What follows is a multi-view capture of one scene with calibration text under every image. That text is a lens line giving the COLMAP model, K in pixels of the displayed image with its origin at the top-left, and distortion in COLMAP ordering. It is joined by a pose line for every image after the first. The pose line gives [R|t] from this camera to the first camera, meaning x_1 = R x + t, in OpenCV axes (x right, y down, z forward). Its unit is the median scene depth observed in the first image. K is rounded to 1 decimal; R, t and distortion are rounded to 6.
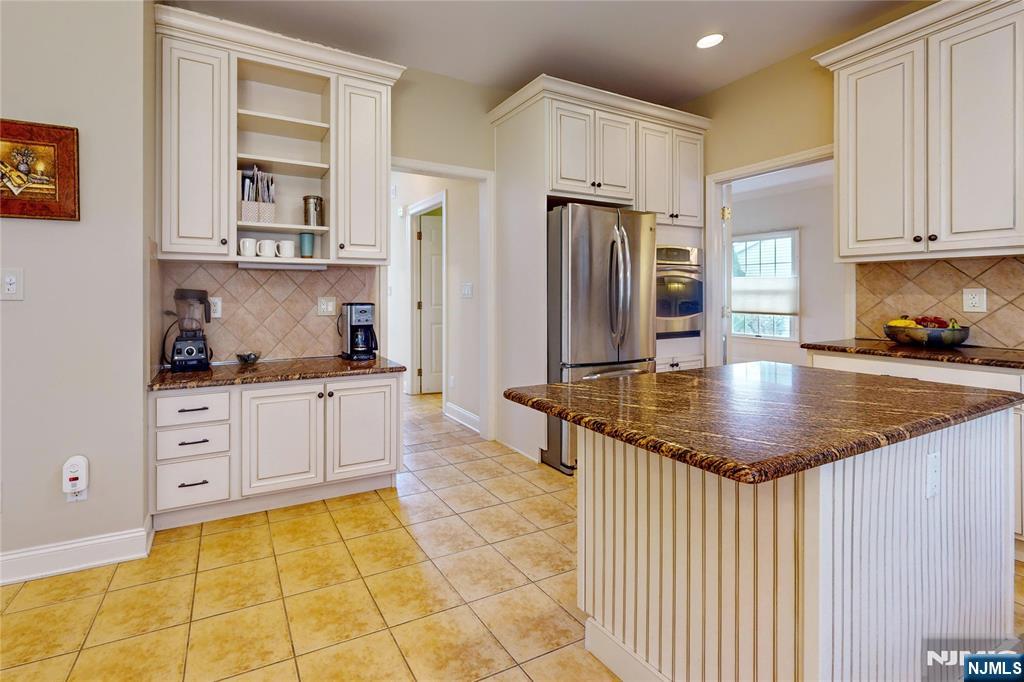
lens RADIAL K [[445.3, 0, 514.5], [0, 445.3, 343.3], [0, 0, 1]] dist [-0.000349, 0.000151]
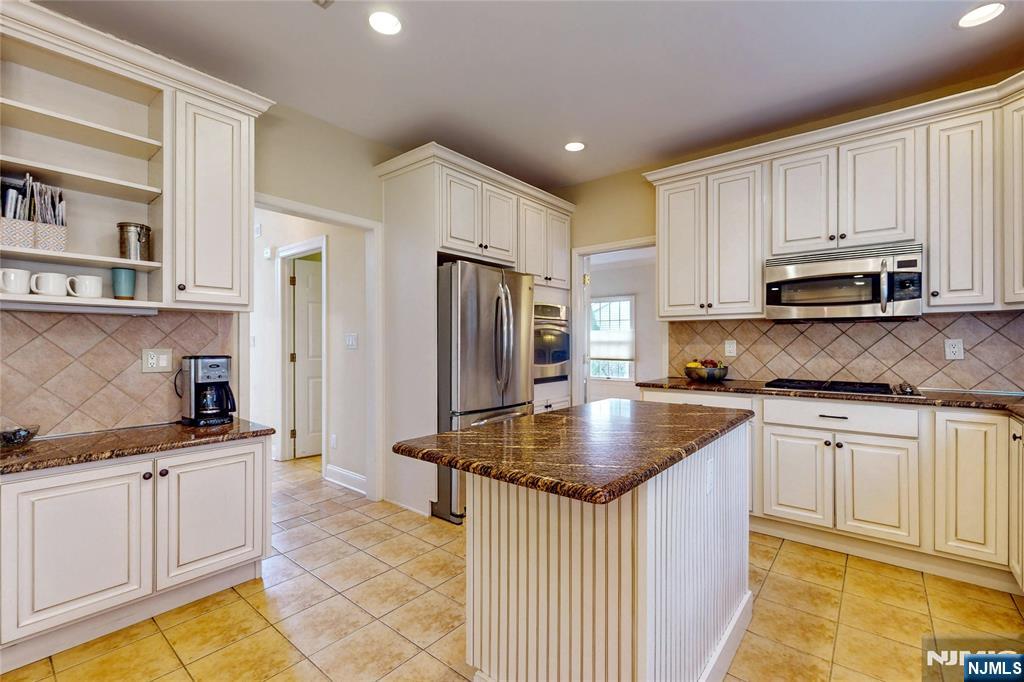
lens RADIAL K [[445.3, 0, 514.5], [0, 445.3, 343.3], [0, 0, 1]] dist [-0.000349, 0.000151]
pose [[0.893657, -0.000396, 0.448751, -0.224409], [0.050876, 0.993642, -0.100439, -0.001400], [-0.445858, 0.112589, 0.887994, 0.008797]]
